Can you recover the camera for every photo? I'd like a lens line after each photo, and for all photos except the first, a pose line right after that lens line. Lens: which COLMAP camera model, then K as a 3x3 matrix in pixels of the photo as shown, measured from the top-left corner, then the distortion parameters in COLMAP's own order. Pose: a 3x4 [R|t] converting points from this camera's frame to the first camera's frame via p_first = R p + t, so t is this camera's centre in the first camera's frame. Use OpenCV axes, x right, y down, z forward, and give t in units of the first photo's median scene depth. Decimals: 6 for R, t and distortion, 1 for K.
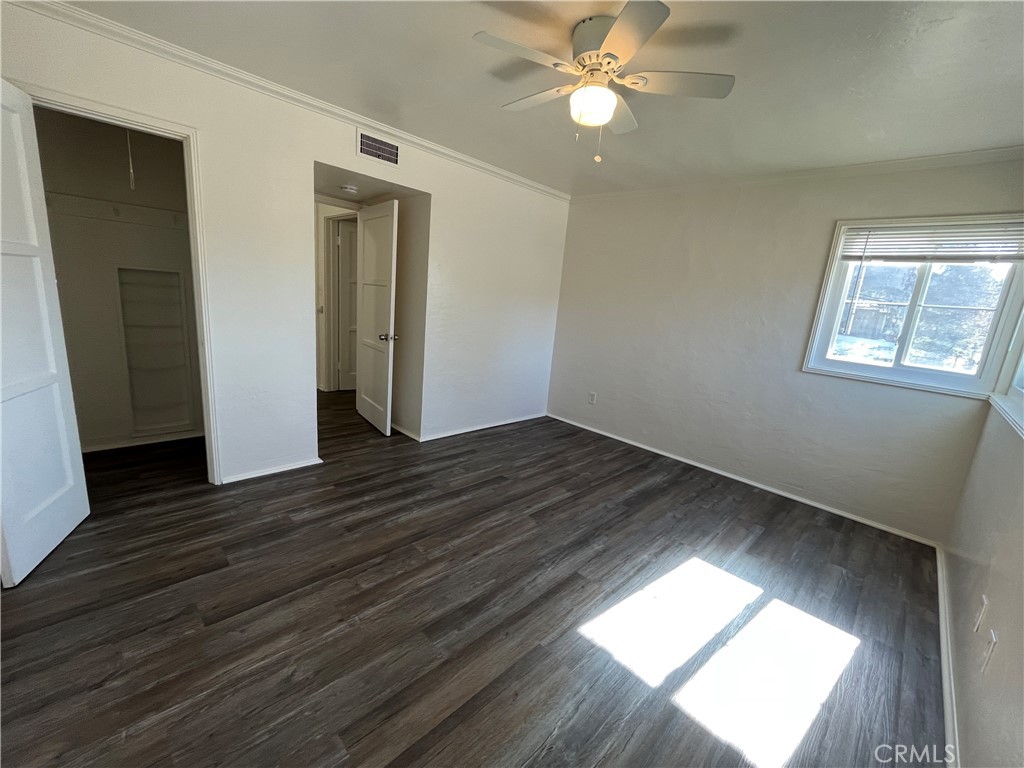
lens RADIAL K [[418.0, 0, 511.8], [0, 418.0, 384.1], [0, 0, 1]] dist [-0.001957, -0.000416]
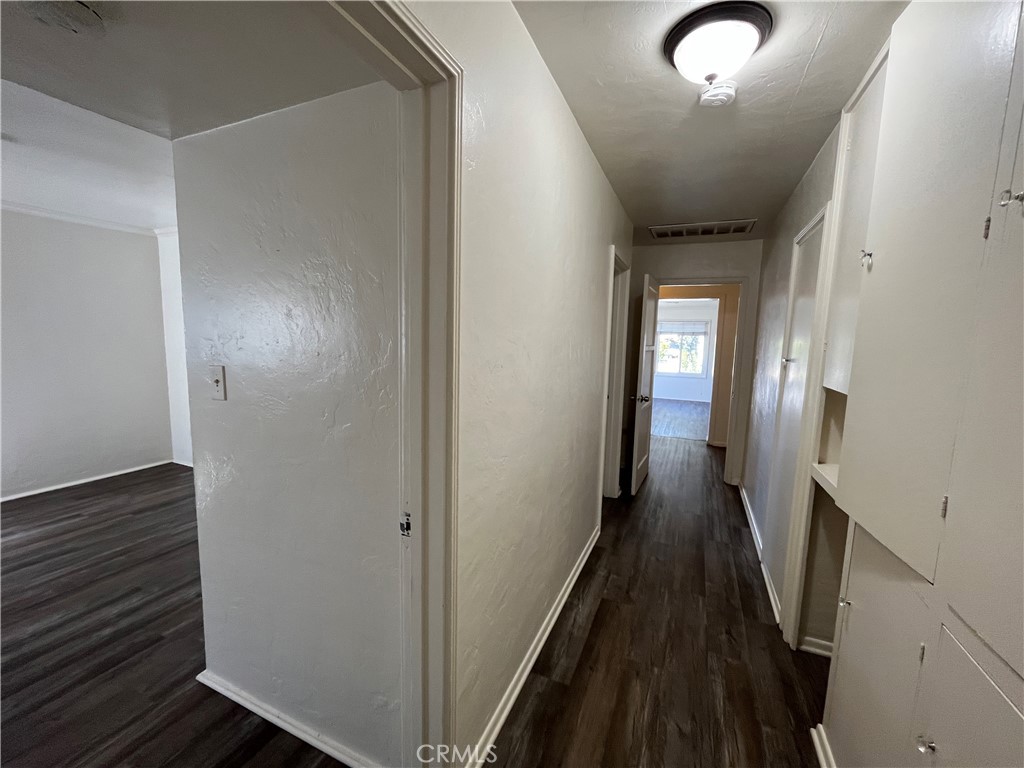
lens RADIAL K [[418.0, 0, 510.8], [0, 418.0, 387.1], [0, 0, 1]] dist [-0.001957, -0.000416]
pose [[-0.927171, -0.065111, -0.368936, -0.774042], [-0.178377, 0.942715, 0.281905, -0.519583], [0.329447, 0.327184, -0.885672, 1.902103]]
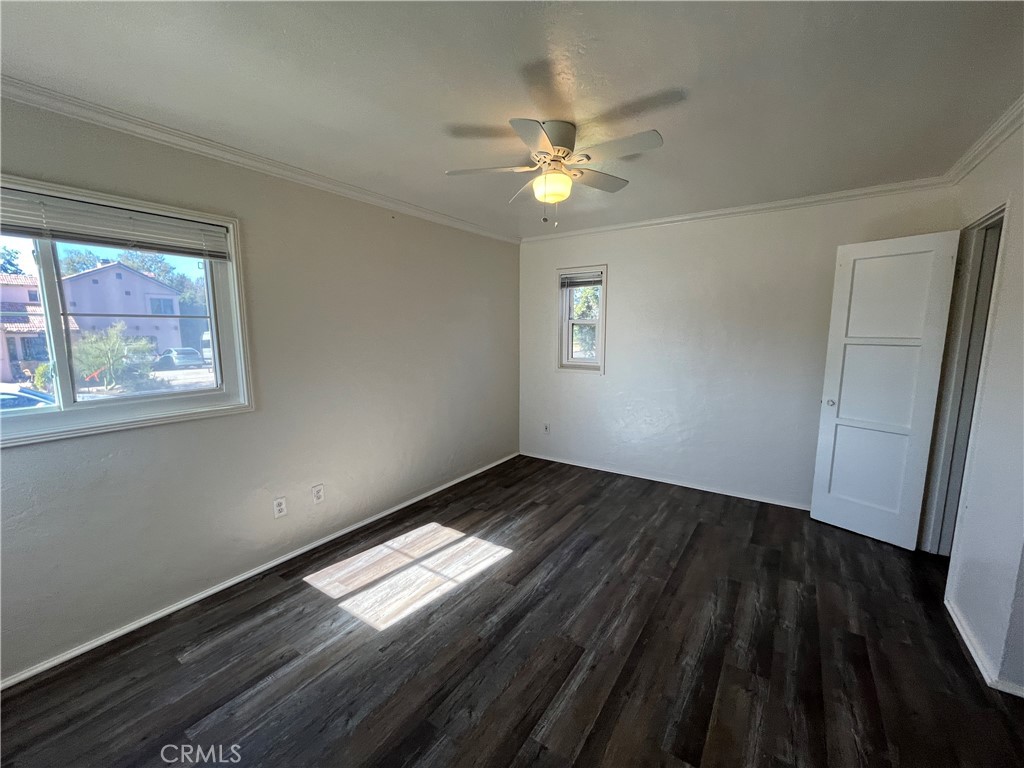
lens RADIAL K [[418.0, 0, 513.3], [0, 418.0, 385.0], [0, 0, 1]] dist [-0.001957, -0.000416]
pose [[-0.978843, -0.058007, -0.196217, 0.353169], [-0.119242, 0.941013, 0.316662, -0.351145], [0.166274, 0.333360, -0.928022, 1.604562]]
